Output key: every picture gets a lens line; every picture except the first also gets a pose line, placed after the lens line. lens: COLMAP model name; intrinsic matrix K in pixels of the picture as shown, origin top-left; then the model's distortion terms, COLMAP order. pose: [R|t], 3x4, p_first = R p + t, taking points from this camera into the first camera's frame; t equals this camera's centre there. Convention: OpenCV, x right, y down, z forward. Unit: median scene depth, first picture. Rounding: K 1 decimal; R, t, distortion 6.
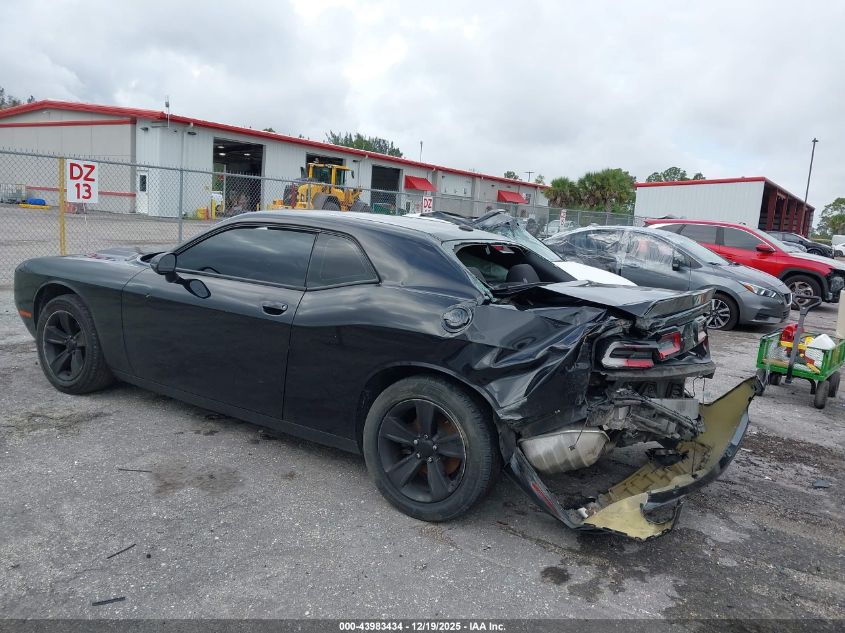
lens RADIAL K [[729.1, 0, 422.5], [0, 729.1, 316.5], [0, 0, 1]] dist [0.049114, -0.105219]
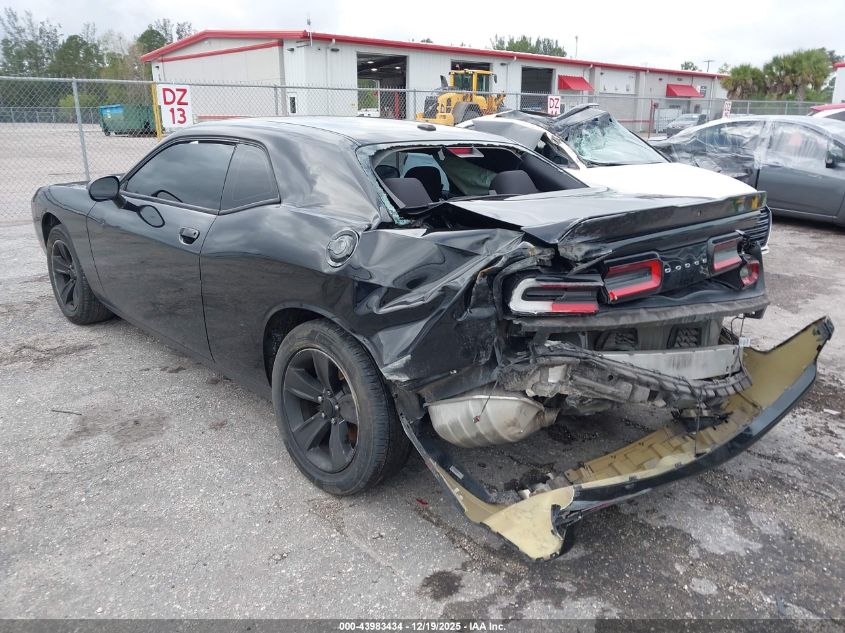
lens RADIAL K [[709.5, 0, 422.5], [0, 709.5, 316.5], [0, 0, 1]] dist [0.038940, -0.096792]
pose [[0.961246, 0.010018, -0.275511, 0.238009], [0.023985, 0.992512, 0.119772, -0.009154], [0.274648, -0.121739, 0.953807, 0.208987]]
